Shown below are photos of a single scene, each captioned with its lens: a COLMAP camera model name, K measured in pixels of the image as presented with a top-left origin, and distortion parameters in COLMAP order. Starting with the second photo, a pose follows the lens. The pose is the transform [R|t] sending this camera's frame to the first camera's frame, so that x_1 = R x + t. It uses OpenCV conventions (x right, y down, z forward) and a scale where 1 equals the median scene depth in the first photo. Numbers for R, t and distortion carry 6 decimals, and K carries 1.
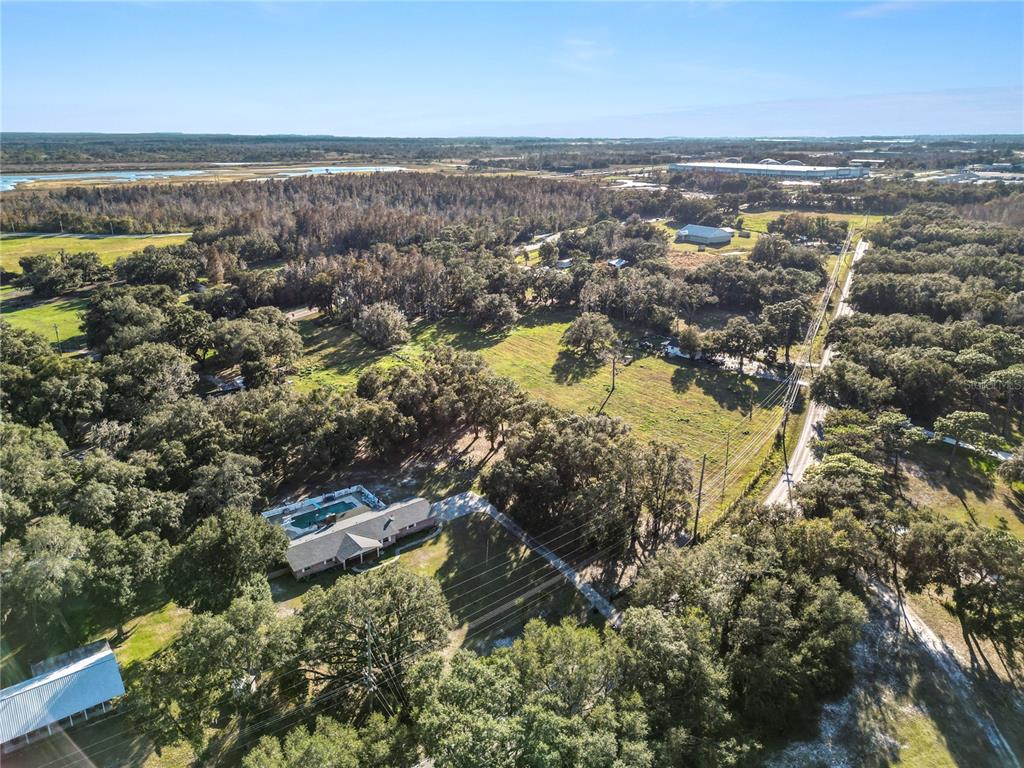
lens RADIAL K [[754.6, 0, 514.1], [0, 754.6, 367.3], [0, 0, 1]] dist [0.105955, -0.174977]
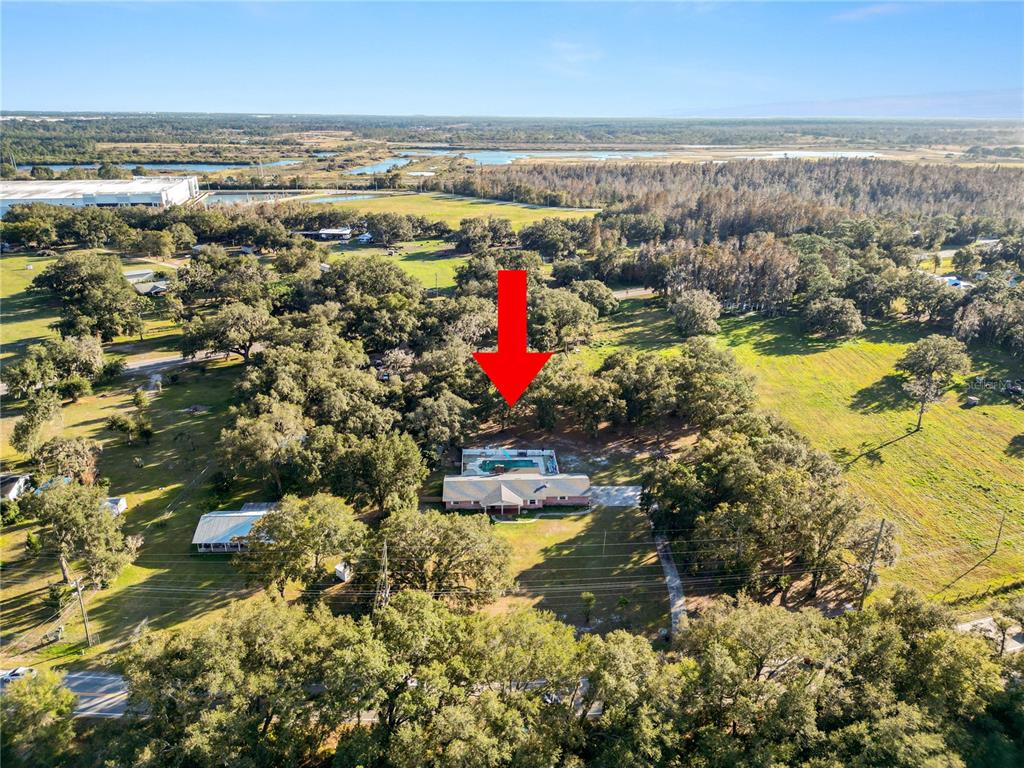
lens RADIAL K [[754.6, 0, 514.1], [0, 754.6, 367.3], [0, 0, 1]] dist [0.105955, -0.174977]
pose [[0.794690, 0.192753, -0.575600, 0.307722], [-0.180855, 0.980364, 0.078604, -0.029889], [0.579448, 0.041634, 0.813945, 0.087576]]
